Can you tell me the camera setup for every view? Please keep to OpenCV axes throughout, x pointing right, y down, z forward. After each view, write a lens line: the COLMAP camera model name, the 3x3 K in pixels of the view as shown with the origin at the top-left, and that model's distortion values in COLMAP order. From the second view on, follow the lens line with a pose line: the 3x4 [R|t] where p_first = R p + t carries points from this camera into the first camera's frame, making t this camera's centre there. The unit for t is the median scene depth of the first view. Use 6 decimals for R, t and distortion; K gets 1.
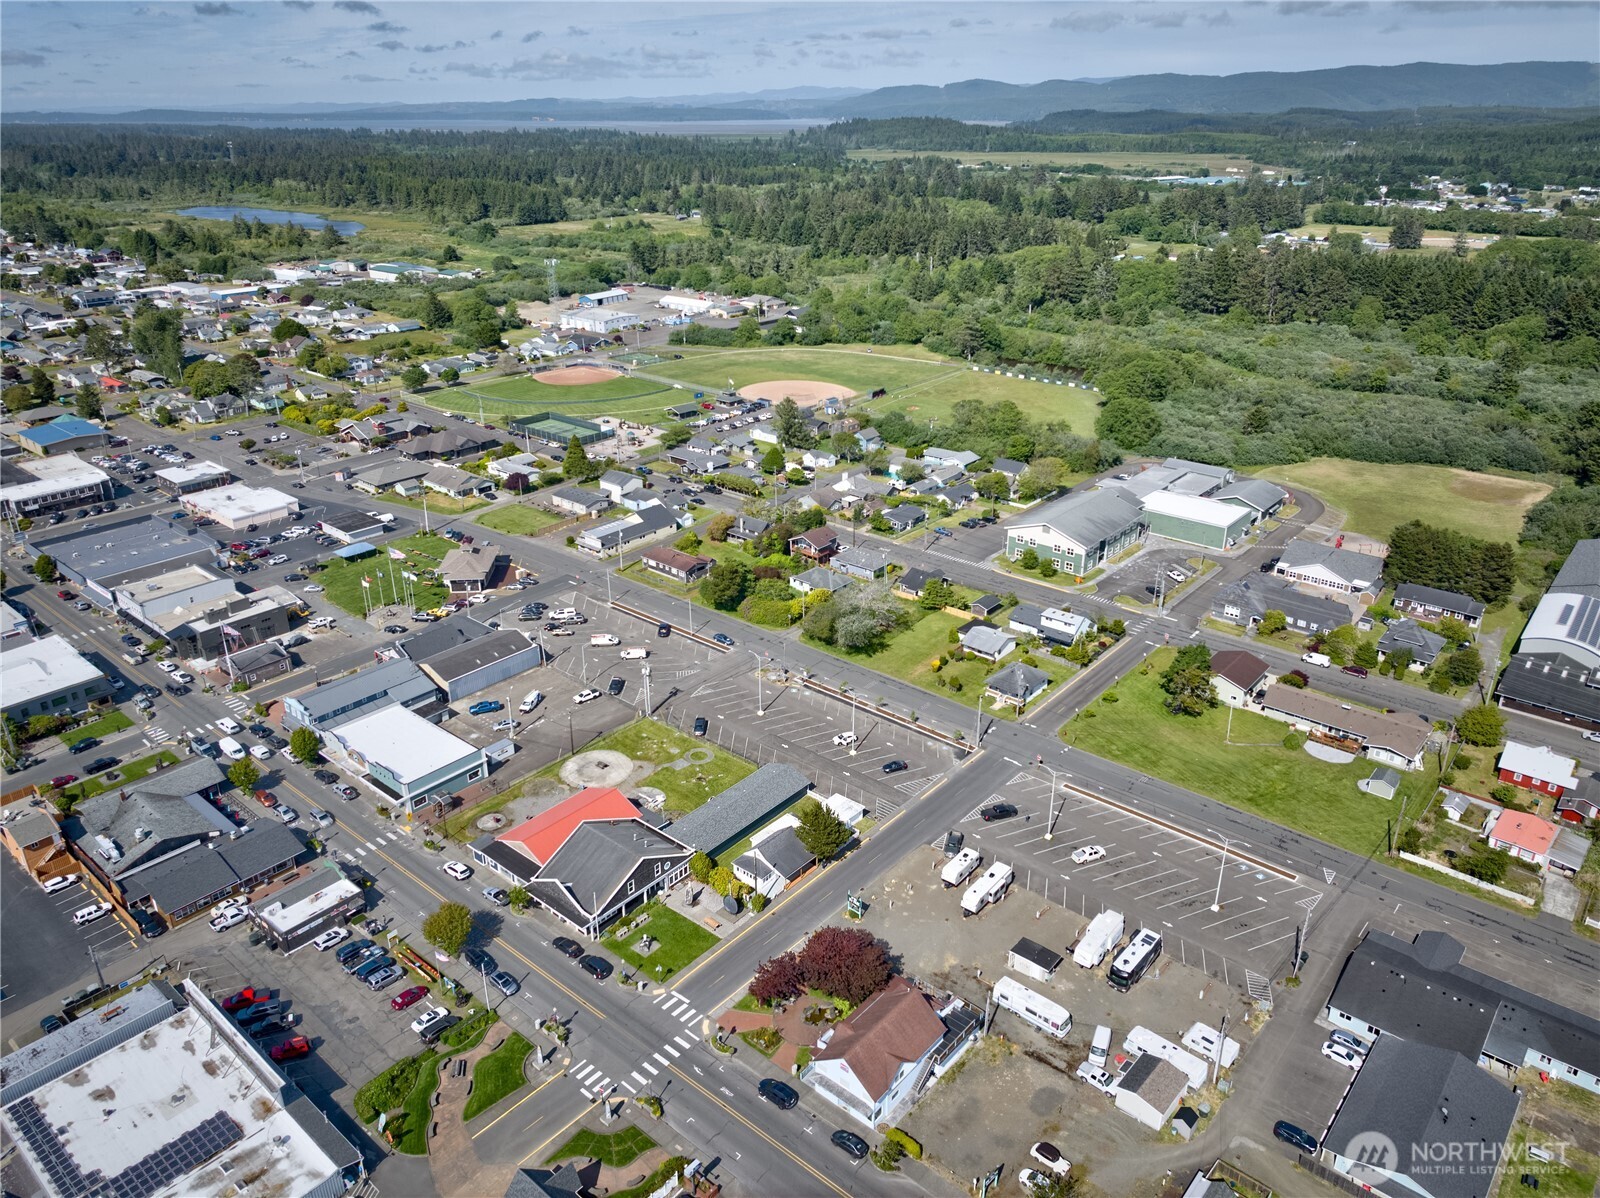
lens RADIAL K [[1122.4, 0, 807.5], [0, 1122.4, 596.3], [0, 0, 1]] dist [0.003640, -0.033938]
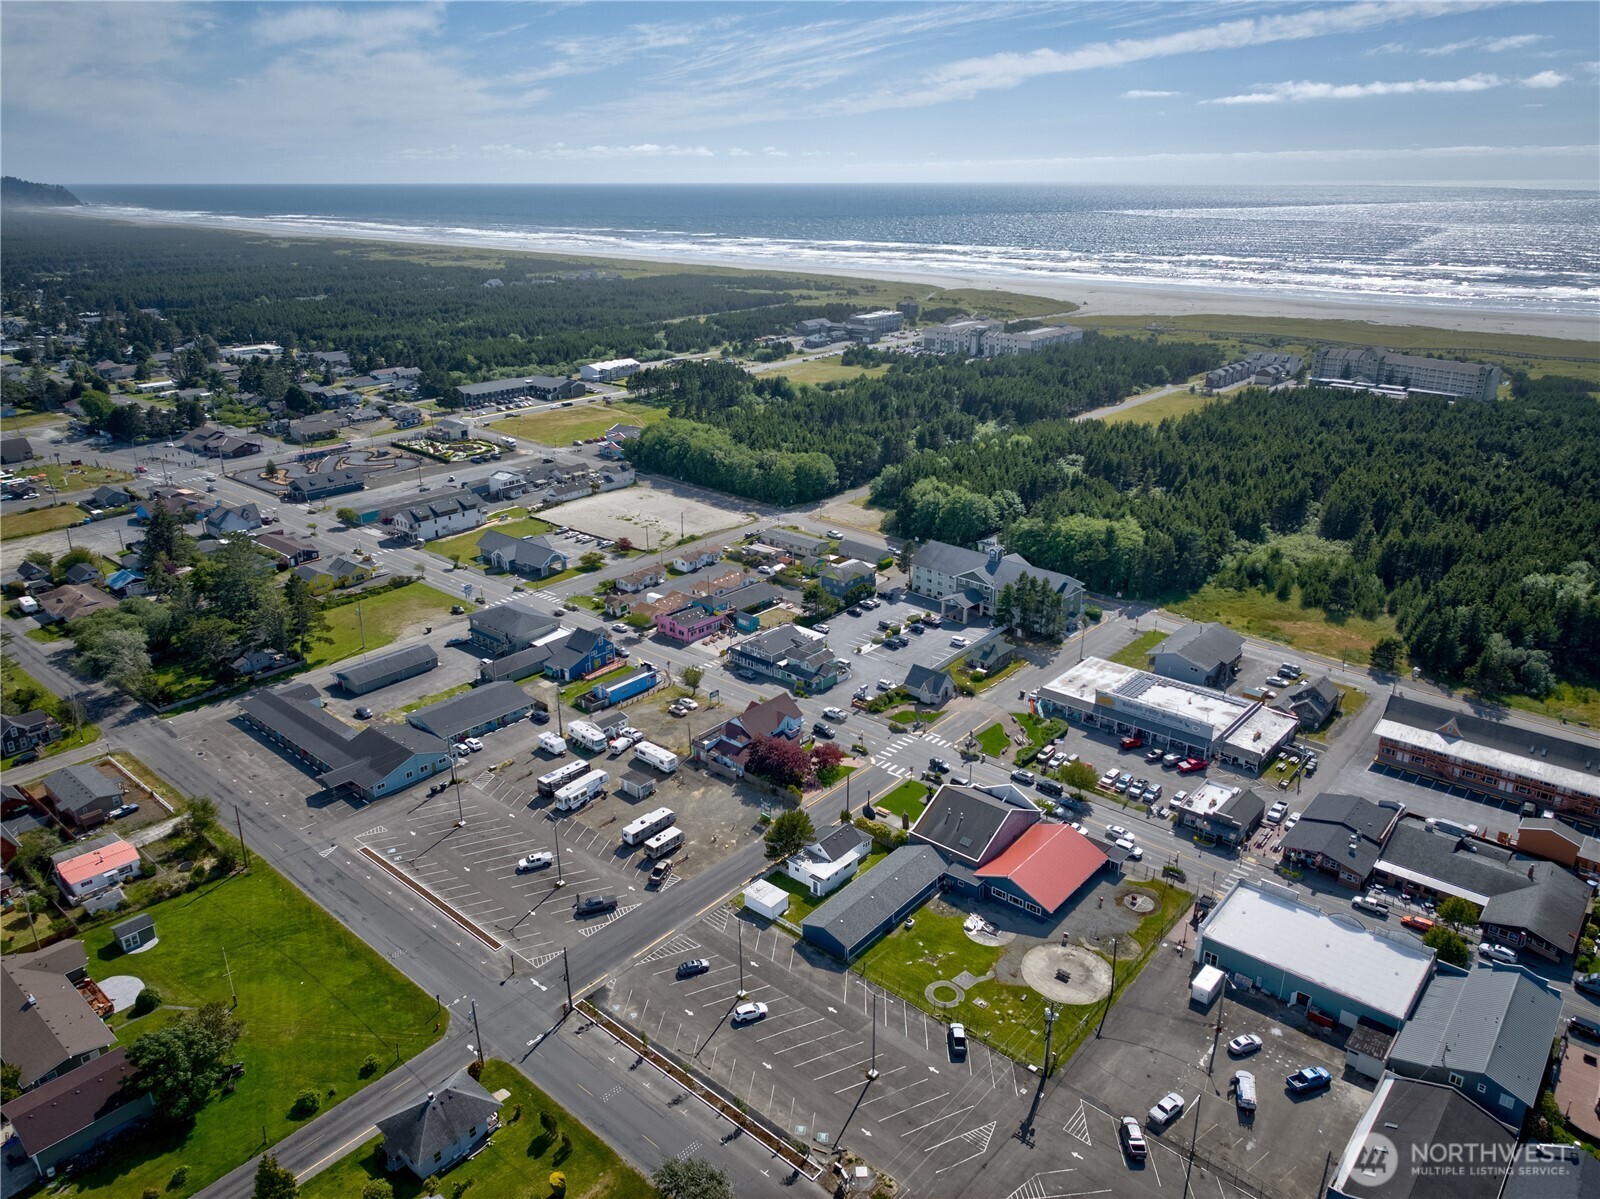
lens RADIAL K [[1106.7, 0, 807.2], [0, 1106.7, 598.4], [0, 0, 1]] dist [0.002078, -0.035841]
pose [[-0.999985, -0.004534, 0.002957, -0.004270], [-0.001189, 0.716888, 0.697187, -0.585225], [-0.005281, 0.697173, -0.716883, 1.385177]]
